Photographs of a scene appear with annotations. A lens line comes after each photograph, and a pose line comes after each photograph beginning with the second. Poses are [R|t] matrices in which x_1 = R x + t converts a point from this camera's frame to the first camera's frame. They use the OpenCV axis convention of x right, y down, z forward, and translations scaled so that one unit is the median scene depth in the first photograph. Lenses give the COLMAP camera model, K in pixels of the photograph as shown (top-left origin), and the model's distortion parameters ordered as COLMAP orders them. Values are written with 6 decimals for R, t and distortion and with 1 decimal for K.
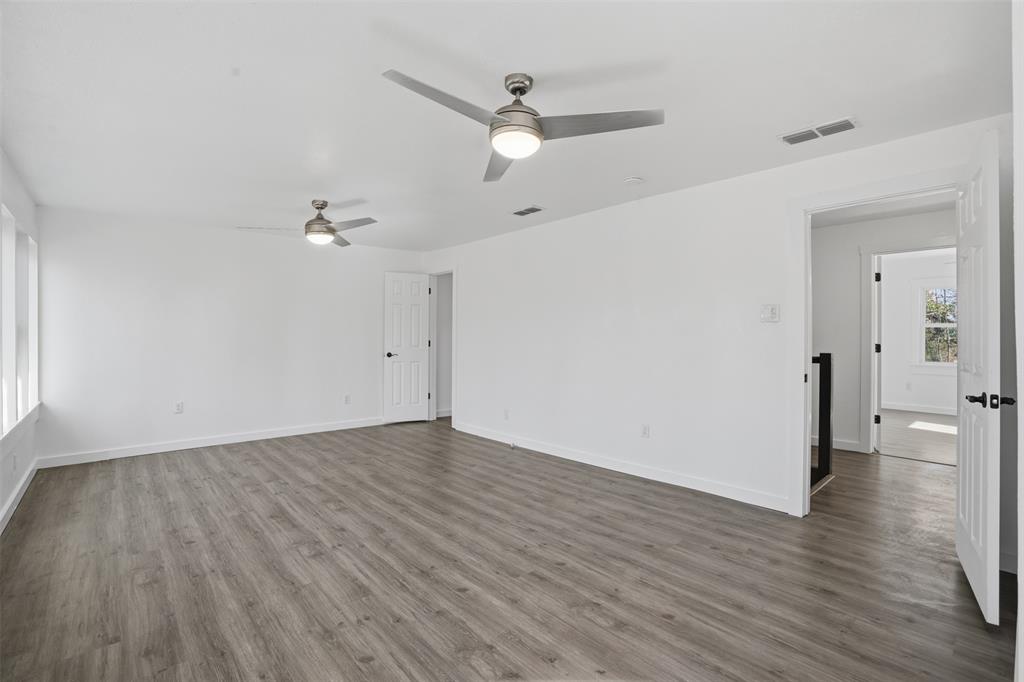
lens RADIAL K [[477.0, 0, 511.1], [0, 477.0, 341.8], [0, 0, 1]] dist [-0.040525, 0.017096]
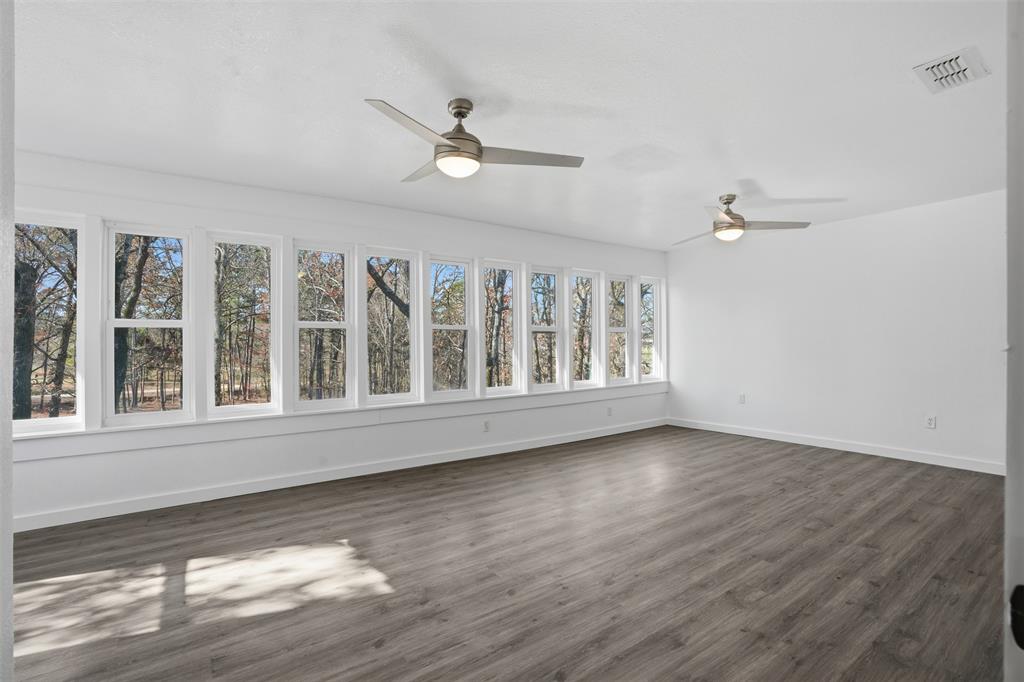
lens RADIAL K [[477.0, 0, 512.6], [0, 477.0, 340.8], [0, 0, 1]] dist [-0.040525, 0.017096]
pose [[-0.106286, -0.006252, -0.994316, 0.715059], [0.003367, 0.999972, -0.006647, 0.006157], [0.994330, -0.004054, -0.106262, 0.802184]]
